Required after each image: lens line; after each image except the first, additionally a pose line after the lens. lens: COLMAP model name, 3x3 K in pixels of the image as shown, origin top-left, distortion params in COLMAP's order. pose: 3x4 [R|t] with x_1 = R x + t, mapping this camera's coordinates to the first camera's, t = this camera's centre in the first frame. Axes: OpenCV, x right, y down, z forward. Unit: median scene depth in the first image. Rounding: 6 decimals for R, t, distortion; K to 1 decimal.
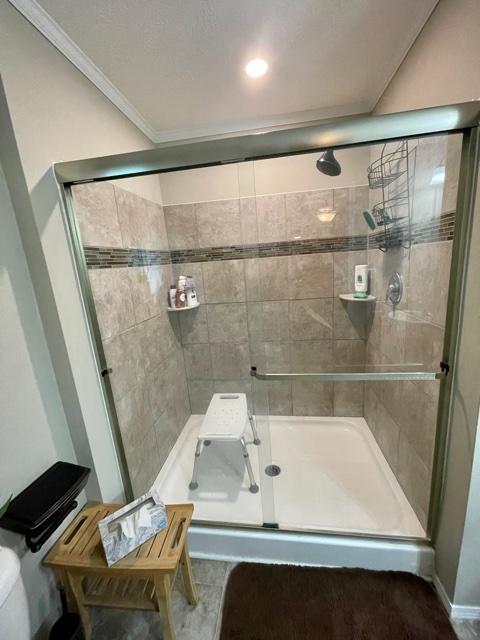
lens RADIAL K [[253.0, 0, 240.0], [0, 253.0, 320.0], [0, 0, 1]] dist [-0.000101, -0.000007]
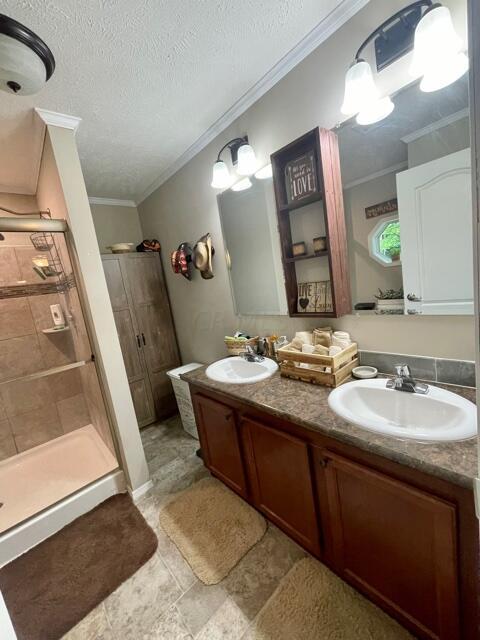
lens RADIAL K [[257.1, 0, 240.0], [0, 257.1, 320.0], [0, 0, 1]] dist [0.000340, -0.000011]
pose [[0.645912, -0.137325, 0.750959, 0.094749], [0.253013, 0.966600, -0.040863, 0.150199], [-0.720265, 0.216396, 0.659083, -0.523980]]
